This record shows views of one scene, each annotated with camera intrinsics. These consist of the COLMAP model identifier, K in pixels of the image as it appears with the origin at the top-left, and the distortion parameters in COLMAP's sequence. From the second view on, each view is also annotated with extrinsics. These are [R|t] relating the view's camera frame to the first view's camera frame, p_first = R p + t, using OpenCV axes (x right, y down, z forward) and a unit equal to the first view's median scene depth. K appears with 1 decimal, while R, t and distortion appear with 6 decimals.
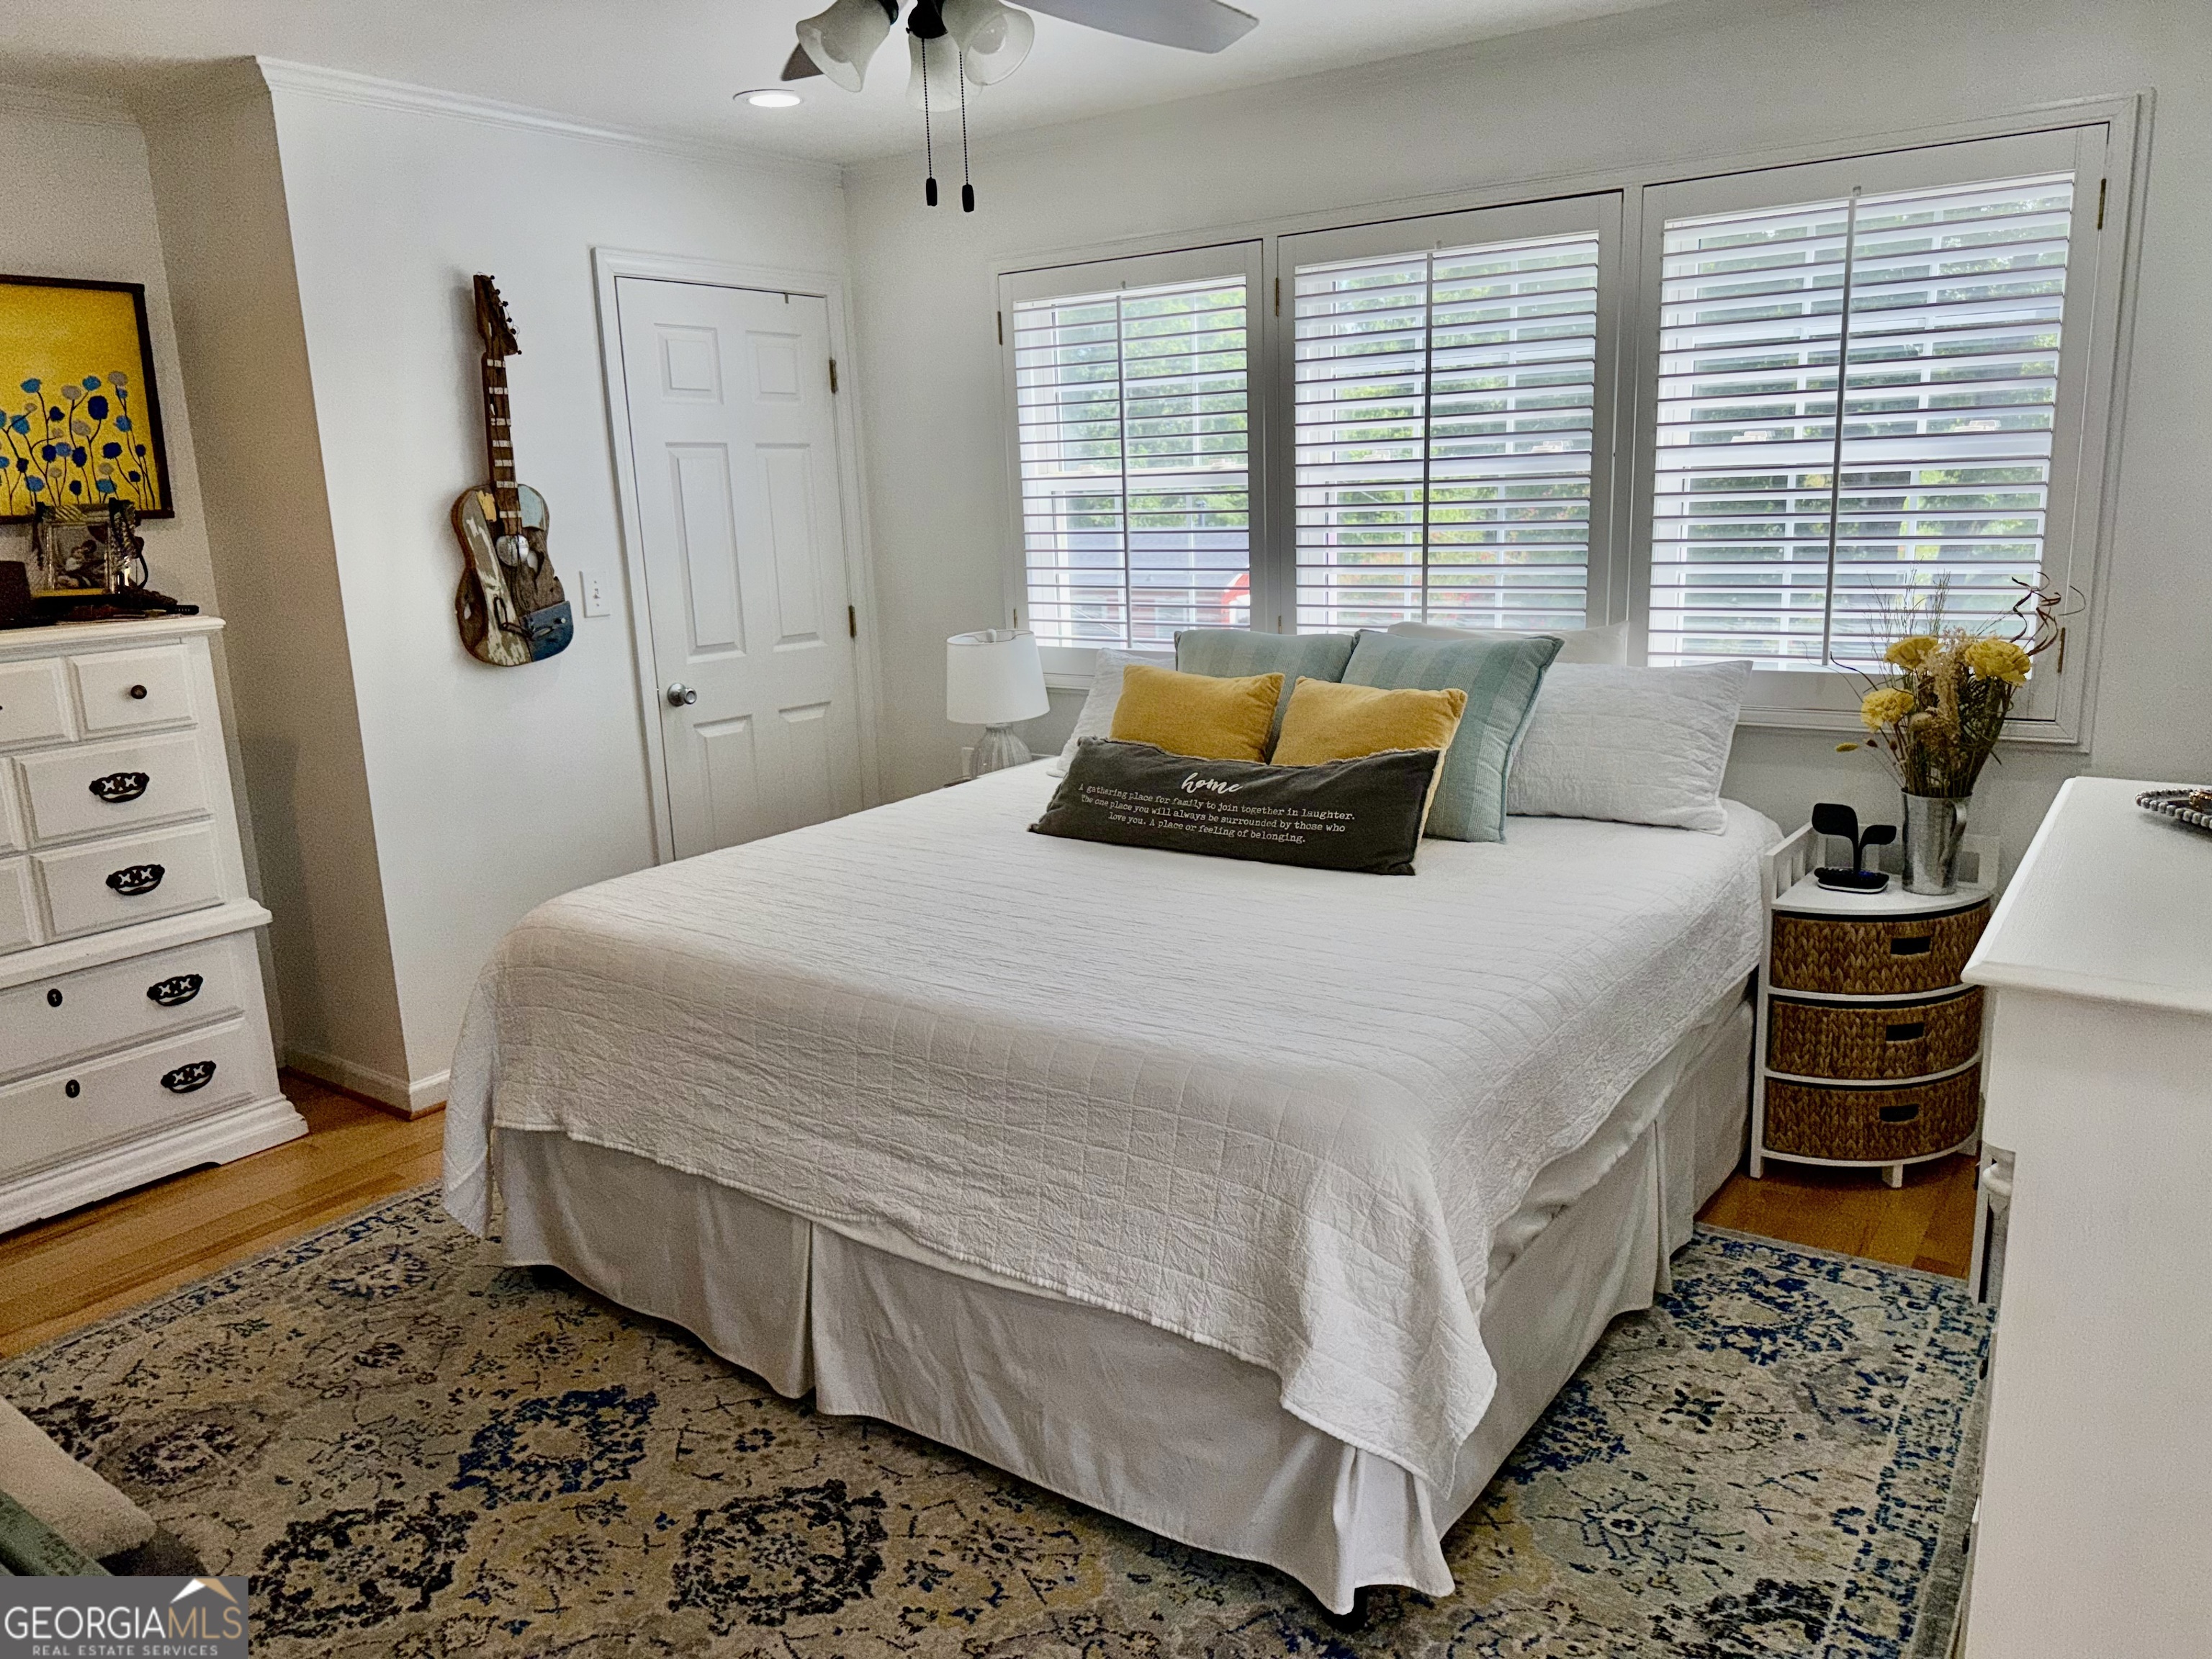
lens RADIAL K [[1558.6, 0, 1113.6], [0, 1558.6, 822.1], [0, 0, 1]] dist [0.027550, -0.030850]
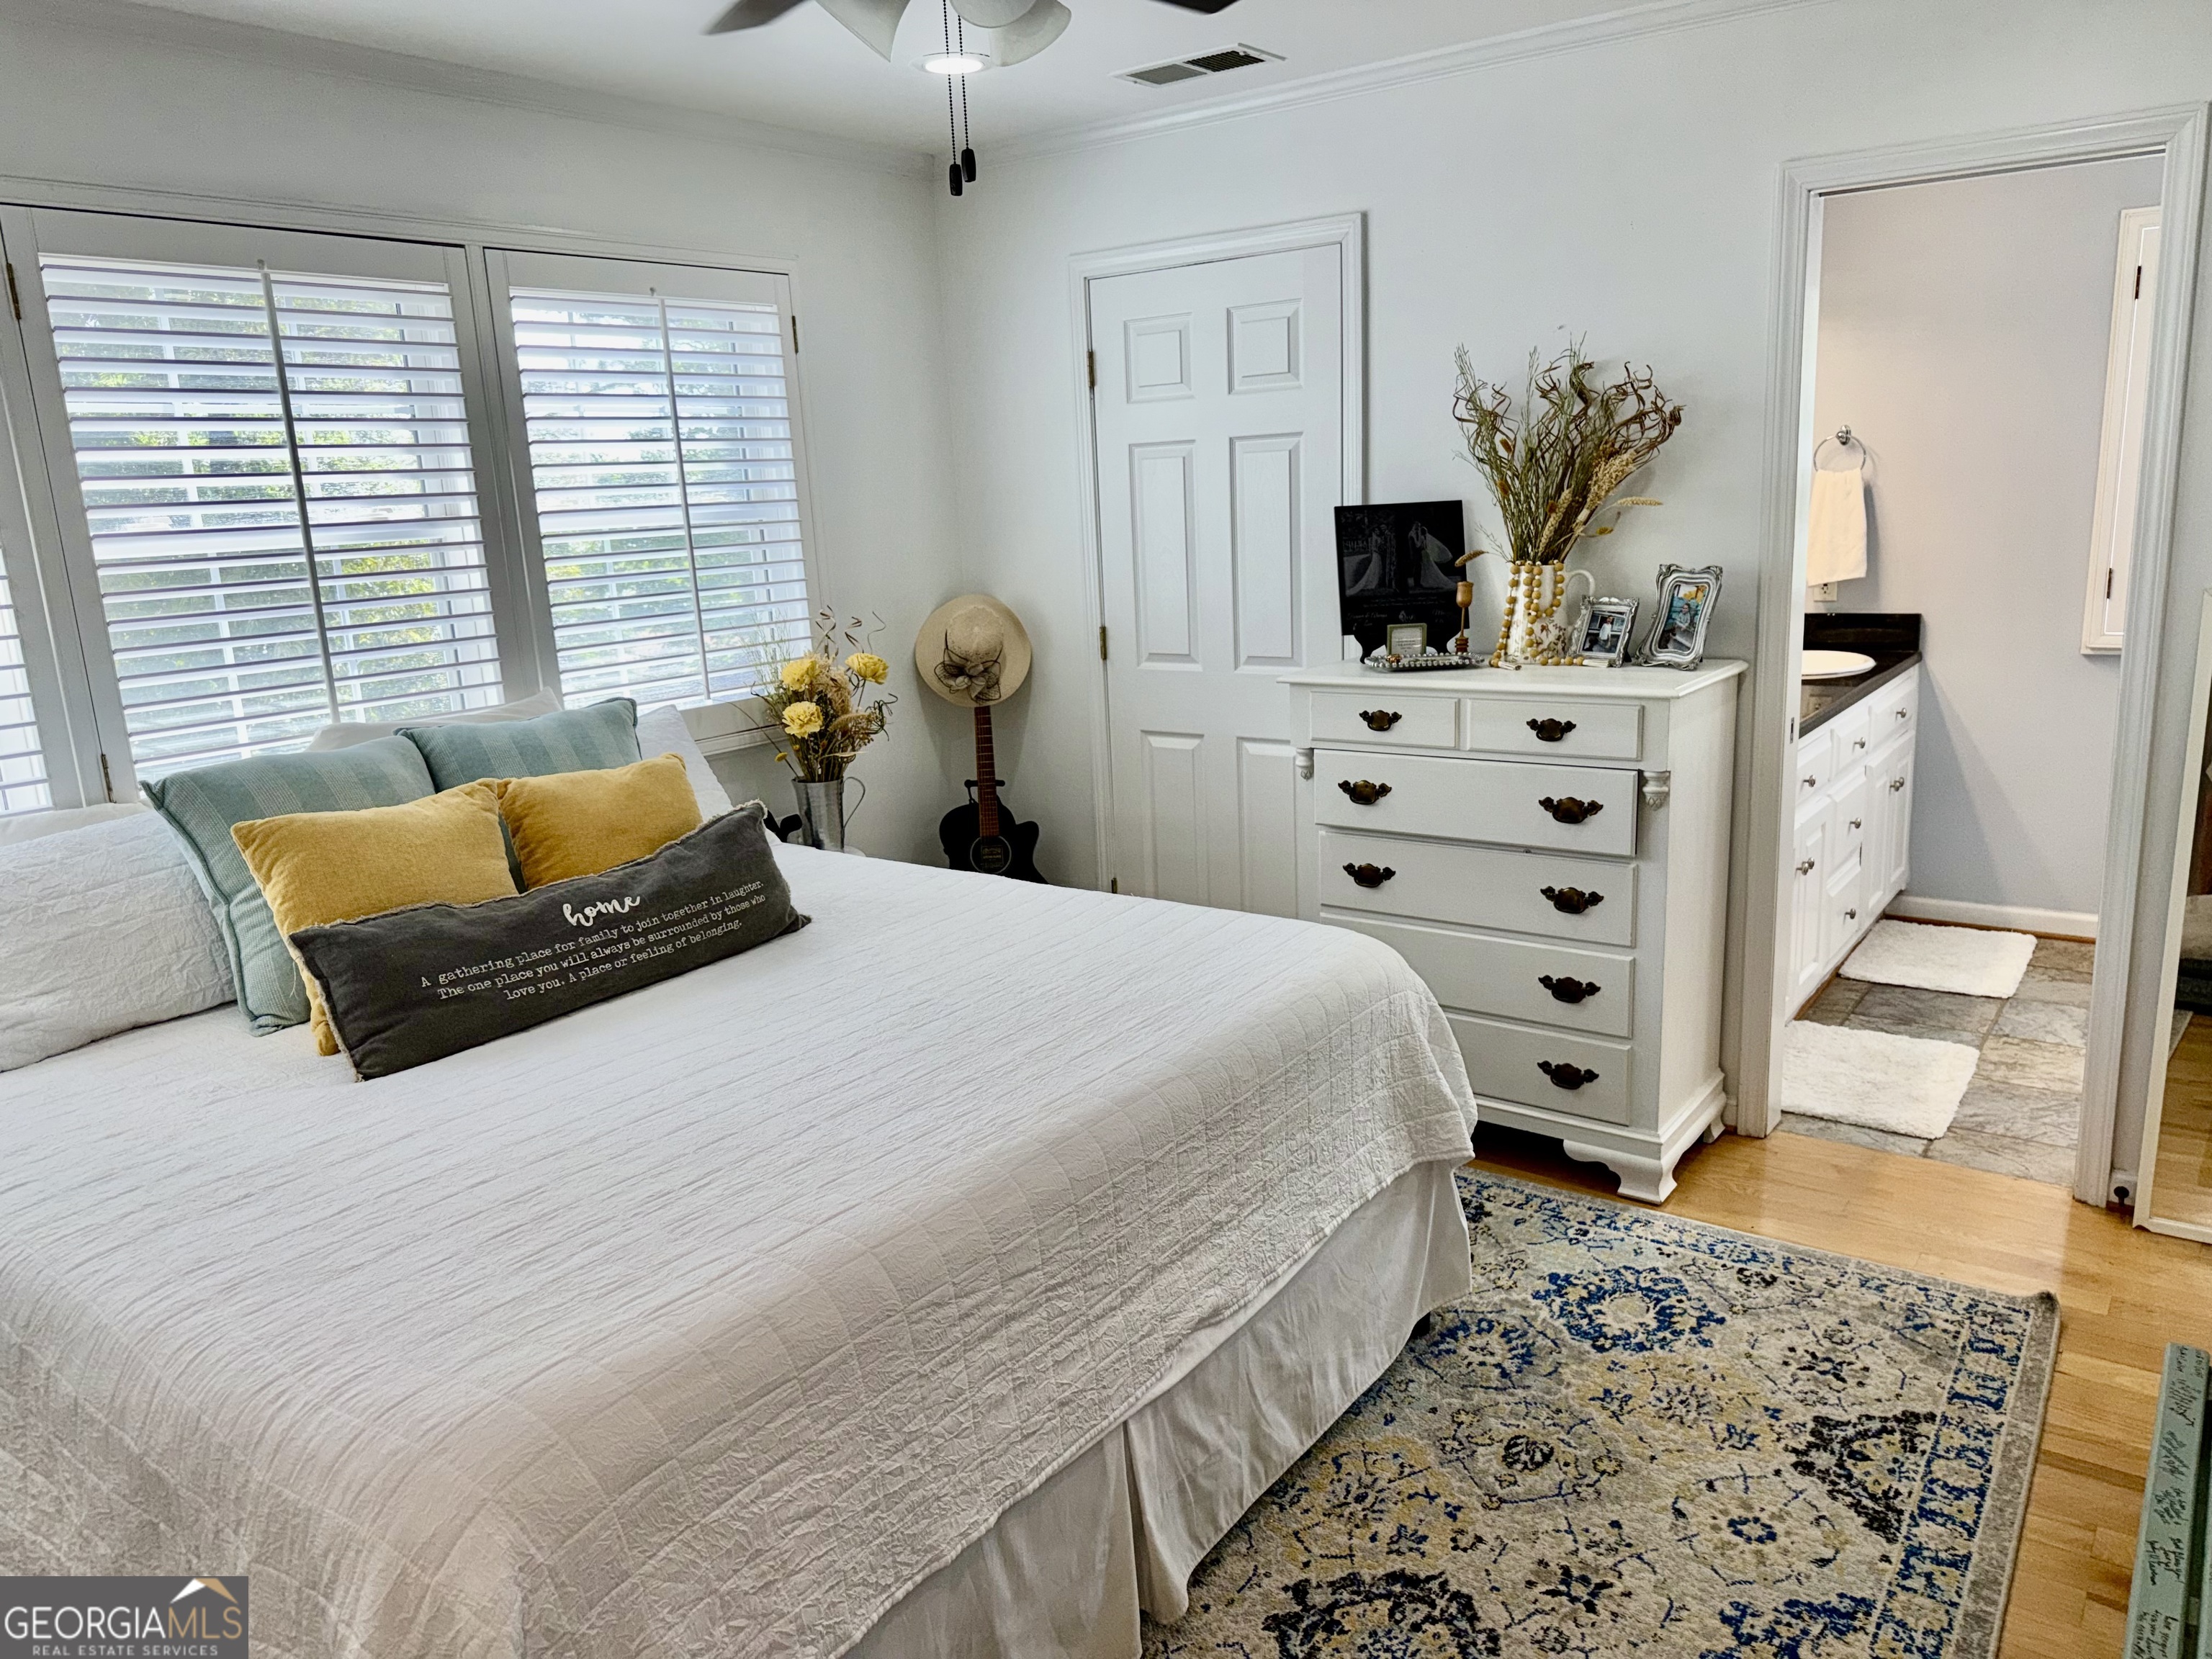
lens RADIAL K [[1558.6, 0, 1113.6], [0, 1558.6, 822.1], [0, 0, 1]] dist [0.027550, -0.030850]
pose [[0.024906, -0.180000, 0.983351, -0.794654], [0.259494, 0.951104, 0.167525, -0.147553], [-0.965424, 0.251001, 0.070397, 0.745342]]
